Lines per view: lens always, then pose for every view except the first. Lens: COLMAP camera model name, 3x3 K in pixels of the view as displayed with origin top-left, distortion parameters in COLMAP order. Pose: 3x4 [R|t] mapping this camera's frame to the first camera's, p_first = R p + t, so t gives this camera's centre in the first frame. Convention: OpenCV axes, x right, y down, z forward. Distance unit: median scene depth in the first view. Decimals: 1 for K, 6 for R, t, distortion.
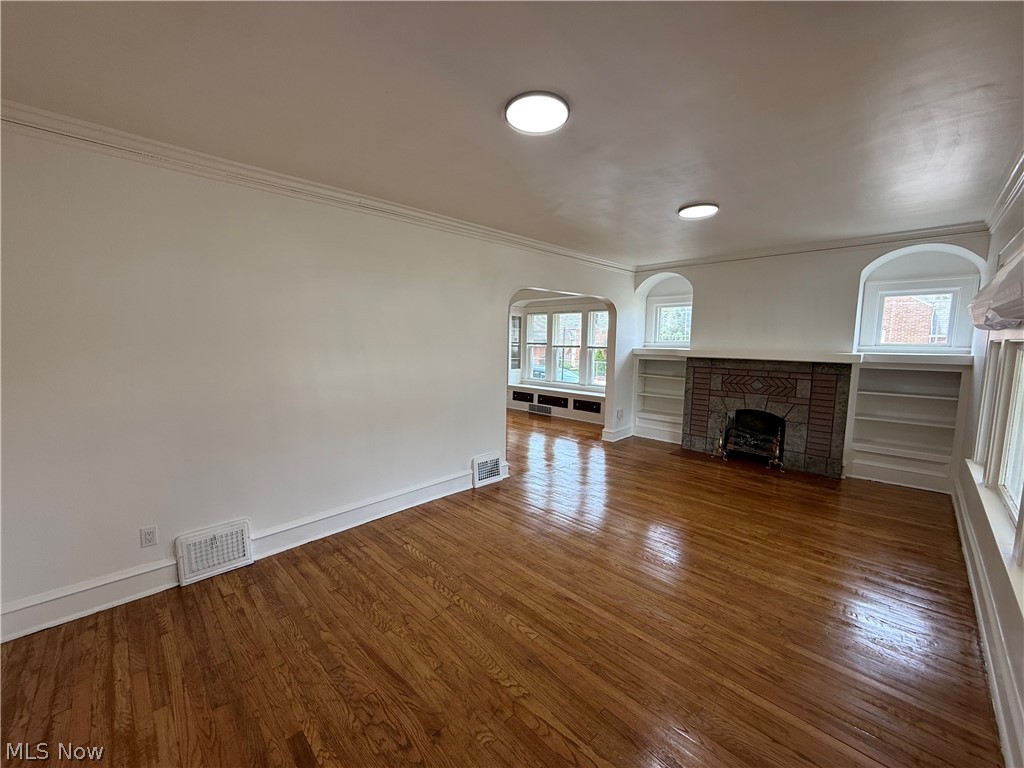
lens RADIAL K [[408.6, 0, 512.0], [0, 408.6, 384.0], [0, 0, 1]] dist [0.001636, 0.000032]
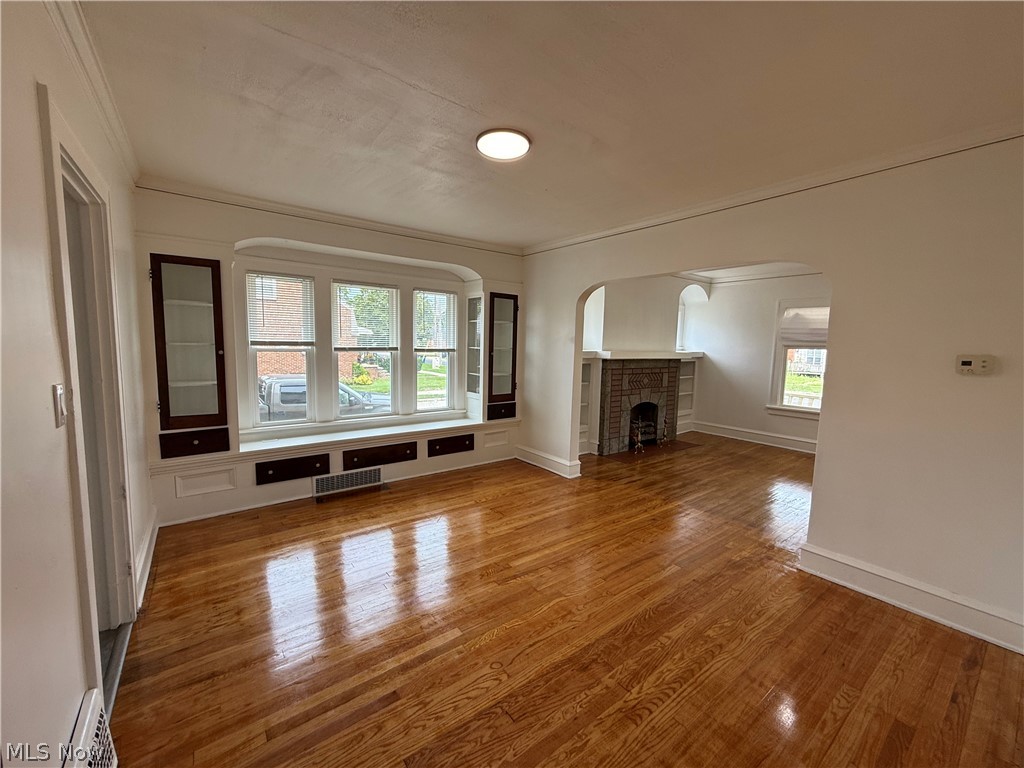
lens RADIAL K [[407.7, 0, 508.5], [0, 407.7, 378.0], [0, 0, 1]] dist [-0.000358, -0.000022]
pose [[0.141194, -0.087098, 0.986143, -0.395613], [0.088475, 0.993246, 0.075058, -0.083574], [-0.986020, 0.076652, 0.147946, 0.795400]]
